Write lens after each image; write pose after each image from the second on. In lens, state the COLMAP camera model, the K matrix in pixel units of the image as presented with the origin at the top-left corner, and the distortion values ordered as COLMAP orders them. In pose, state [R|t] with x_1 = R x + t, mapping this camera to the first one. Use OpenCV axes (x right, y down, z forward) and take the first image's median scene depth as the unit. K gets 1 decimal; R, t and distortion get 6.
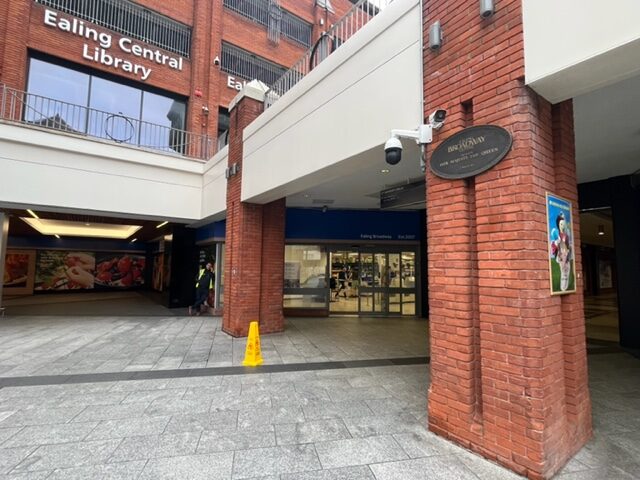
lens RADIAL K [[318.7, 0, 322.2], [0, 318.7, 240.2], [0, 0, 1]] dist [-0.003909, -0.001137]
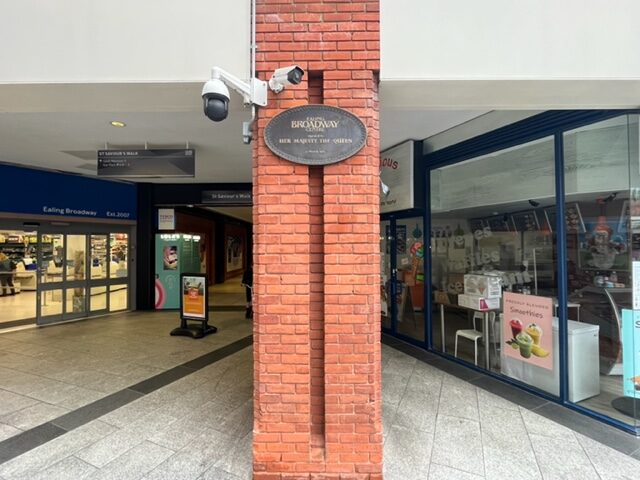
lens RADIAL K [[305.7, 0, 319.9], [0, 305.7, 239.2], [0, 0, 1]] dist [-0.002419, -0.000385]
pose [[0.596892, 0.001277, 0.802320, -0.171531], [-0.058276, 0.997426, 0.041768, -0.036004], [-0.800202, -0.071686, 0.595431, 0.481214]]
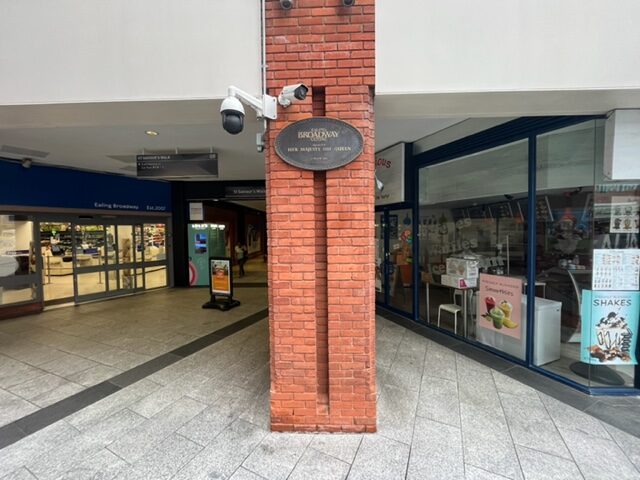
lens RADIAL K [[256.1, 0, 319.5], [0, 256.1, 238.3], [0, 0, 1]] dist [-0.001266, -0.000948]
pose [[0.613791, -0.045993, 0.788128, -0.161375], [-0.048655, 0.994200, 0.095911, -0.063493], [-0.787968, -0.097216, 0.607993, 0.485308]]
